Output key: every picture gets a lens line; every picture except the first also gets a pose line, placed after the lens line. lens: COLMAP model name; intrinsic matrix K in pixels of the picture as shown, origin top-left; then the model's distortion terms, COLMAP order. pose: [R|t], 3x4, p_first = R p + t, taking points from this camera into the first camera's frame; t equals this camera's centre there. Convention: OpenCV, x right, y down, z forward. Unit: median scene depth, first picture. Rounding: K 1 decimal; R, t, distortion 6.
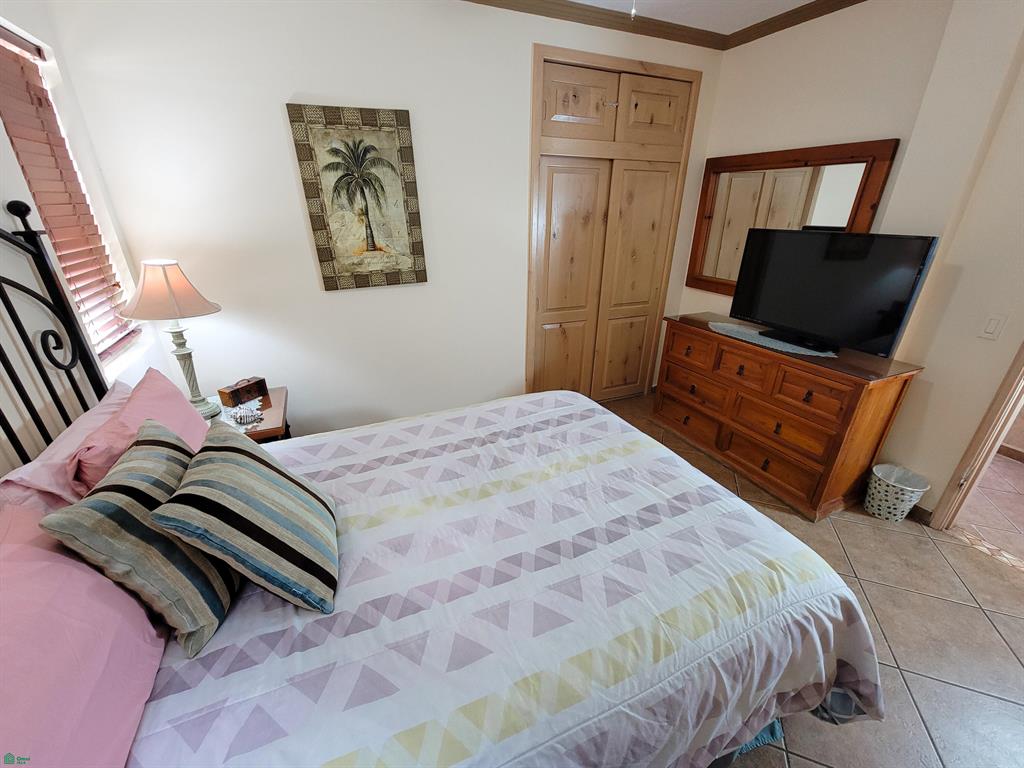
lens RADIAL K [[419.1, 0, 509.1], [0, 419.1, 401.1], [0, 0, 1]] dist [0.000275, -0.004134]
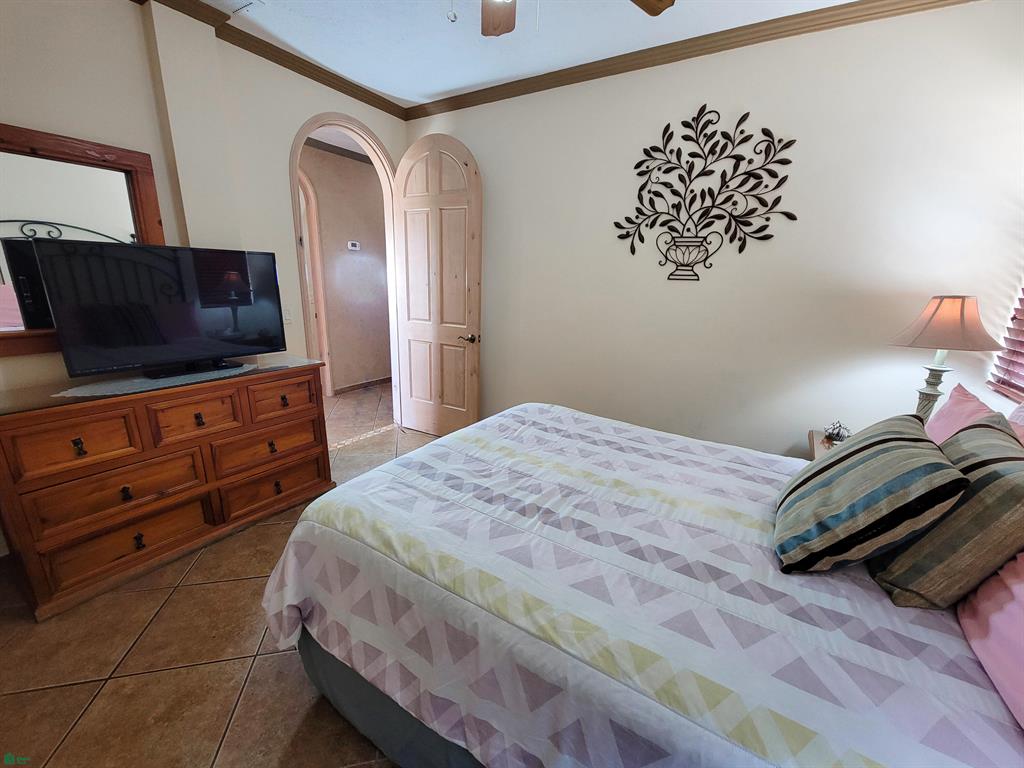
lens RADIAL K [[419.1, 0, 509.1], [0, 419.1, 401.1], [0, 0, 1]] dist [0.000275, -0.004134]
pose [[-0.558461, -0.251078, 0.790621, -0.585107], [0.315610, 0.817104, 0.482422, -0.458825], [-0.767145, 0.518942, -0.377078, 1.293082]]
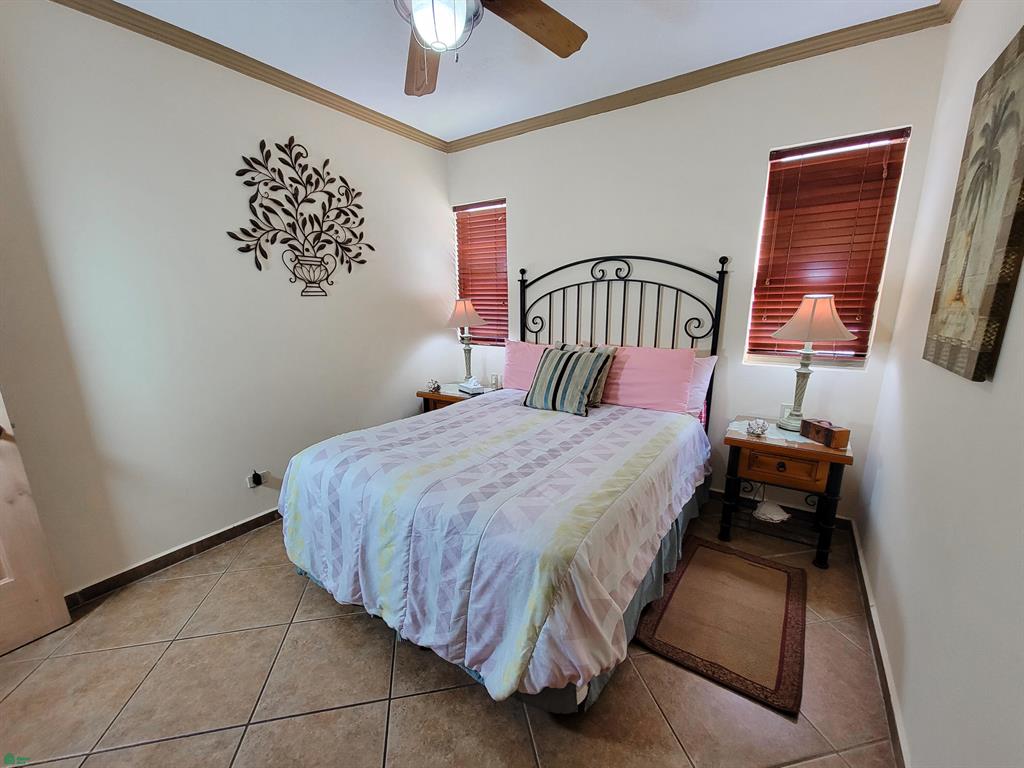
lens RADIAL K [[419.1, 0, 509.1], [0, 419.1, 401.1], [0, 0, 1]] dist [0.000275, -0.004134]
pose [[-0.848864, 0.136019, -0.510811, 0.623366], [-0.210658, 0.799236, 0.562890, -0.636811], [0.484822, 0.585424, -0.649789, 1.674973]]
